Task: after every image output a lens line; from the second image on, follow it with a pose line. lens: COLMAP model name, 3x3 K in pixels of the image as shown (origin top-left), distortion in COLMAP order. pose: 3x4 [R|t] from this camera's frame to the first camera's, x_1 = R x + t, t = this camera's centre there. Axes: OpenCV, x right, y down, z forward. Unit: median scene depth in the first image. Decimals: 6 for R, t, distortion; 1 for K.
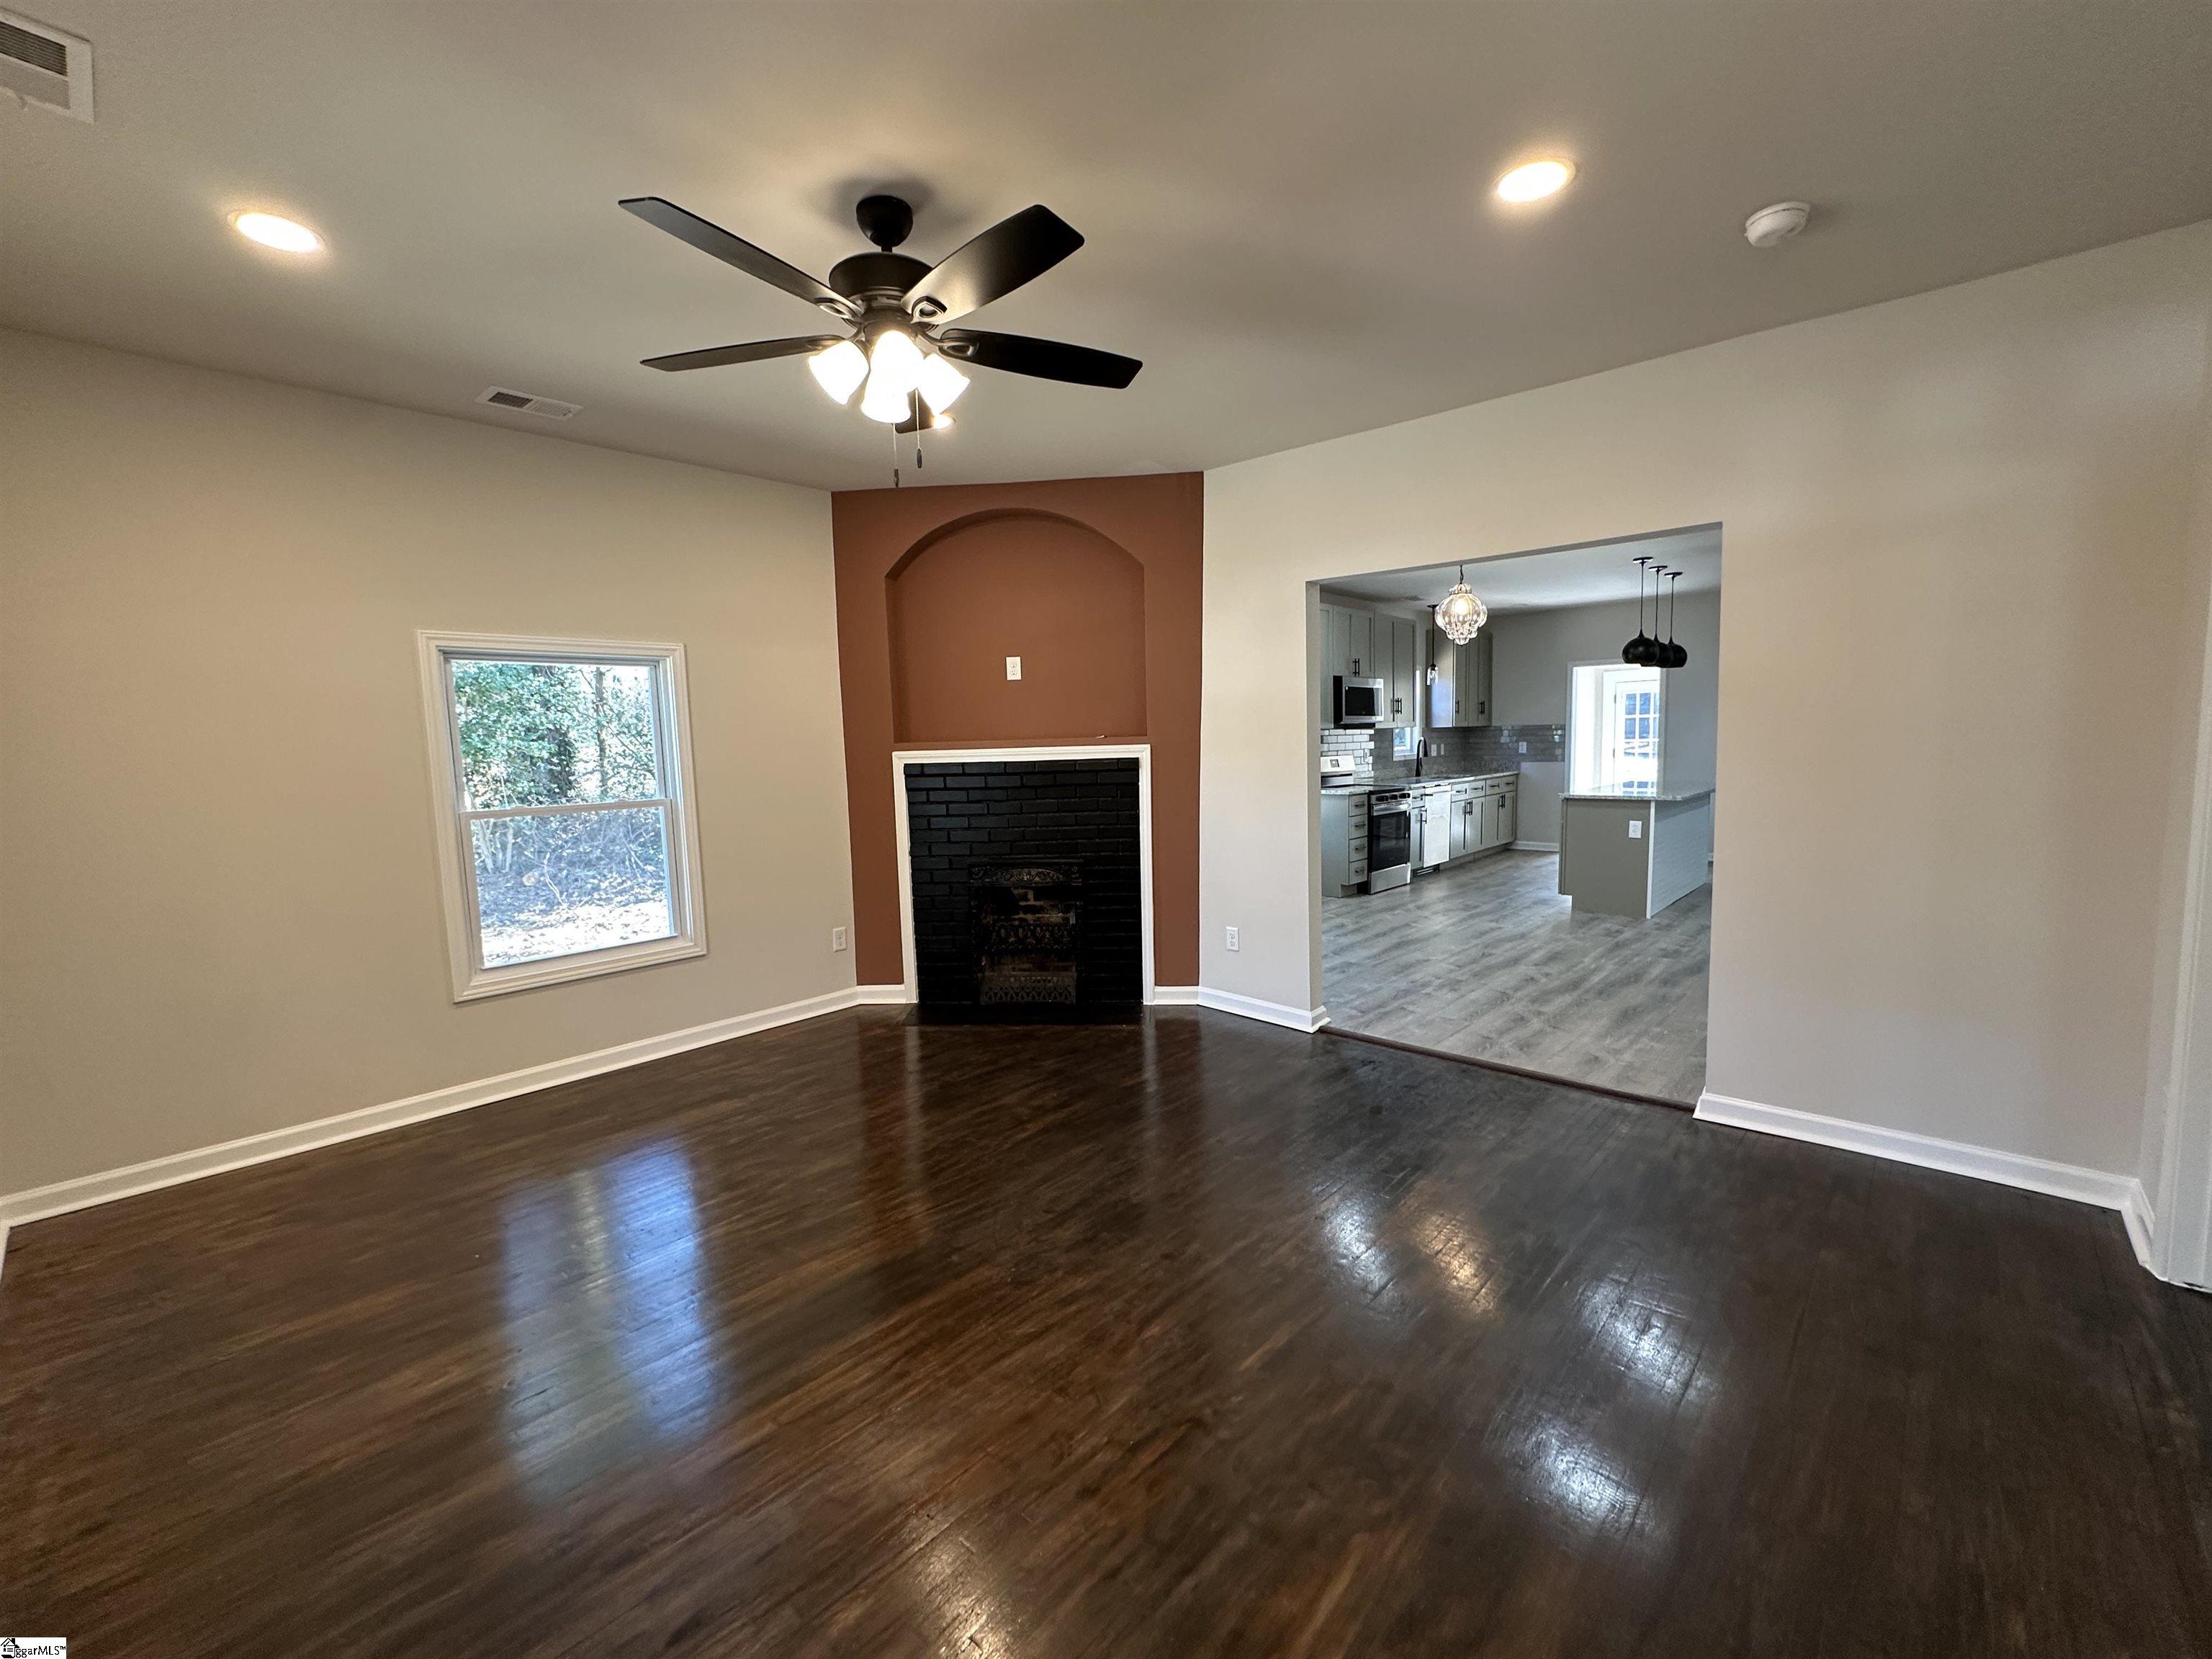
lens RADIAL K [[921.5, 0, 1106.9], [0, 921.5, 829.9], [0, 0, 1]] dist [-0.004760, 0.000715]
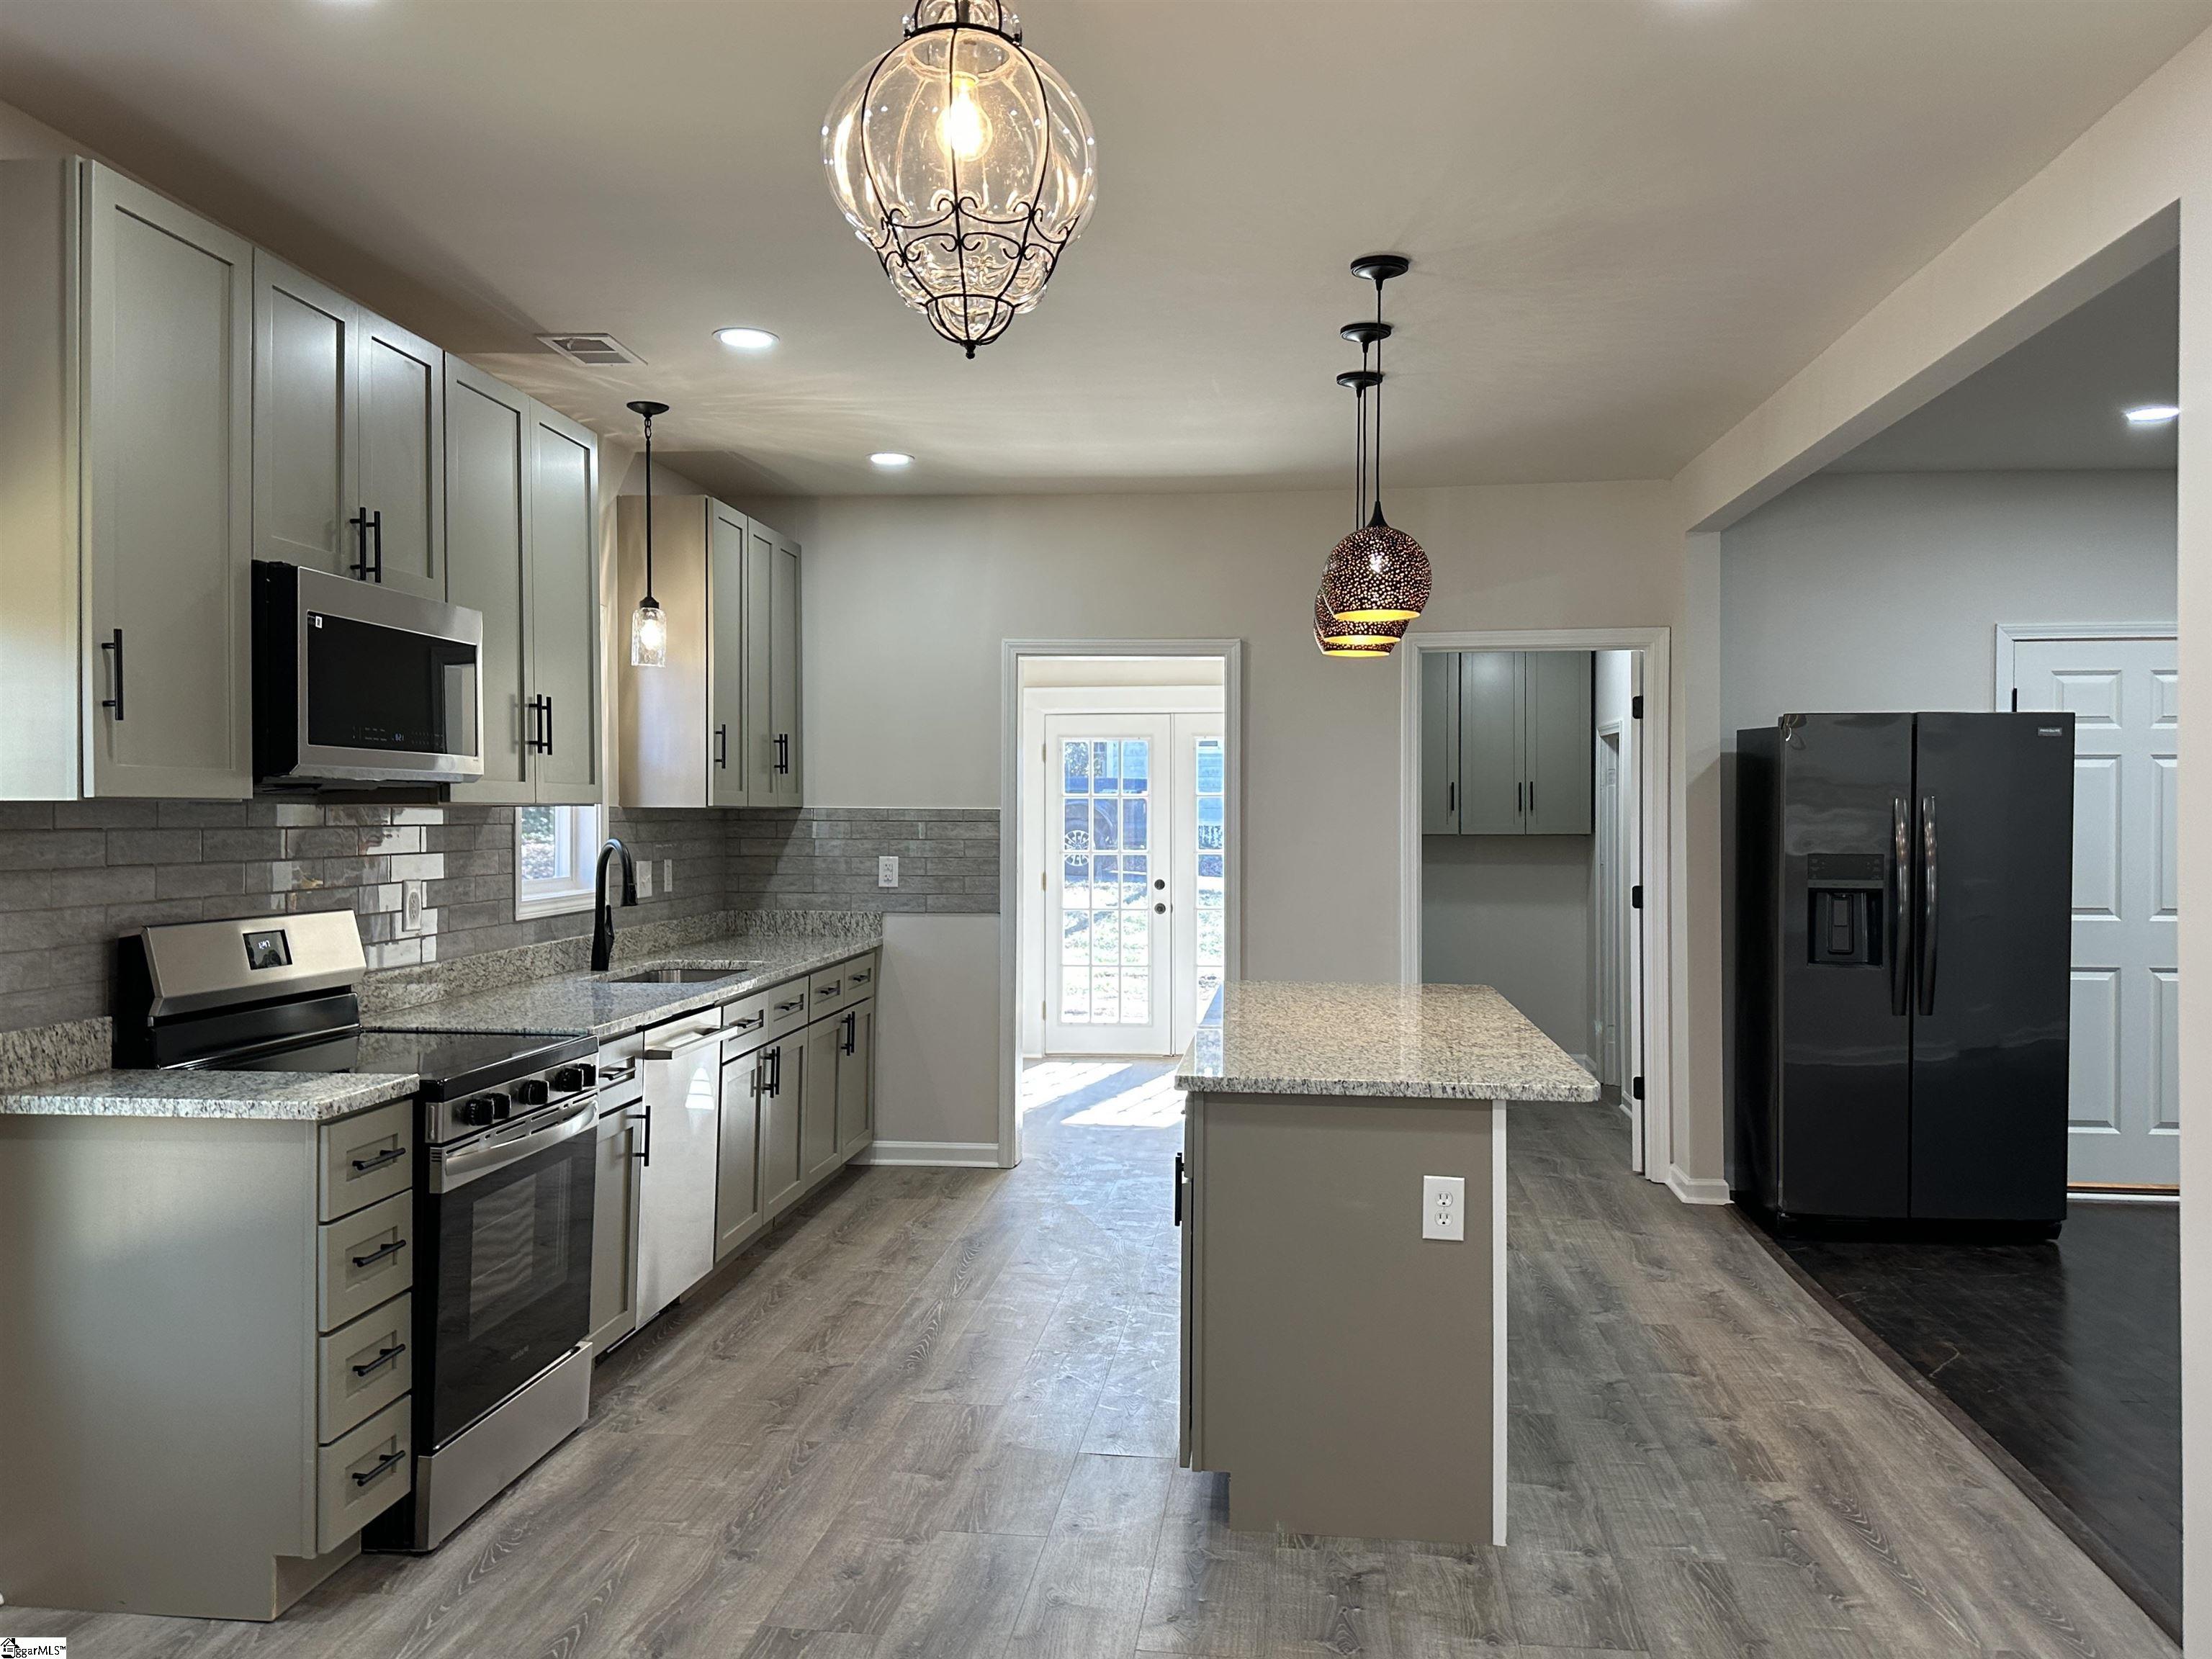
lens RADIAL K [[1757.7, 0, 1119.5], [0, 1757.7, 820.7], [0, 0, 1]] dist [0.107452, -0.165050]
pose [[0.800771, 0.027316, 0.598348, 0.247599], [0.033717, 0.995320, -0.090563, -0.093764], [-0.598021, 0.092695, 0.796102, 0.849037]]
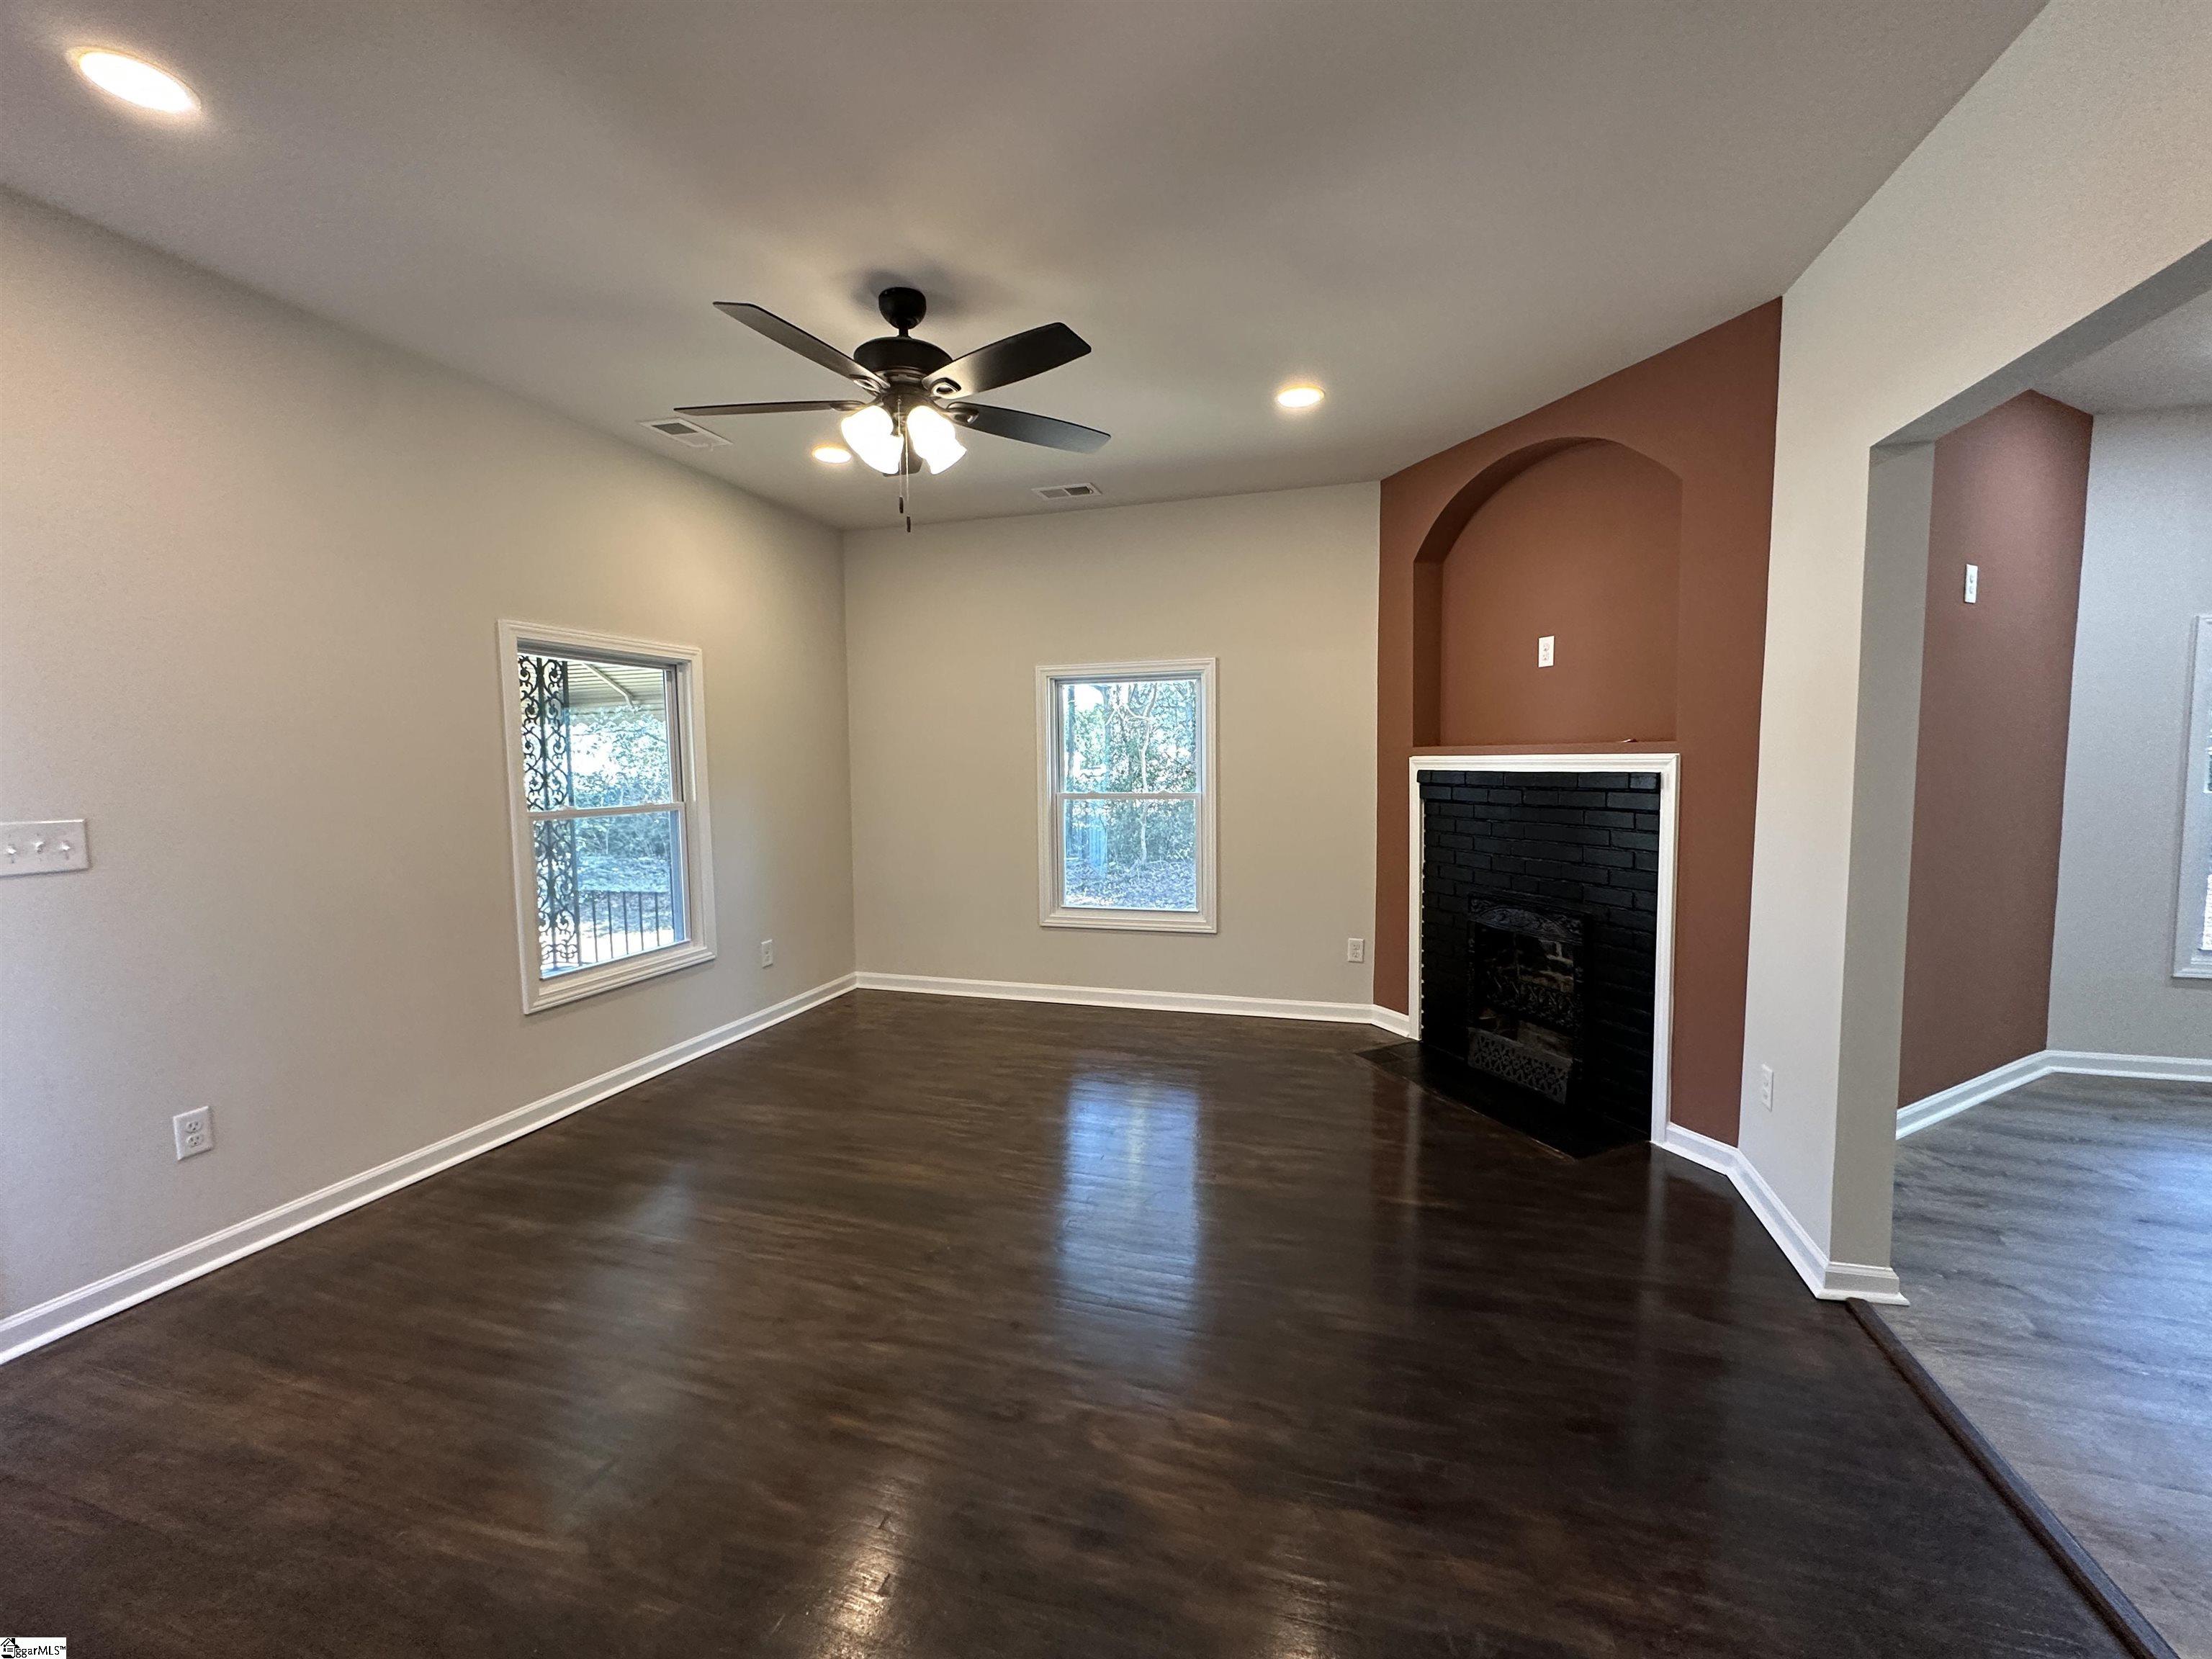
lens RADIAL K [[921.5, 0, 1106.9], [0, 921.5, 829.9], [0, 0, 1]] dist [-0.004760, 0.000715]
pose [[0.427597, 0.092980, -0.899175, 0.431836], [-0.086897, 0.994317, 0.061496, -0.040703], [0.899783, 0.051840, 0.433247, 0.330423]]
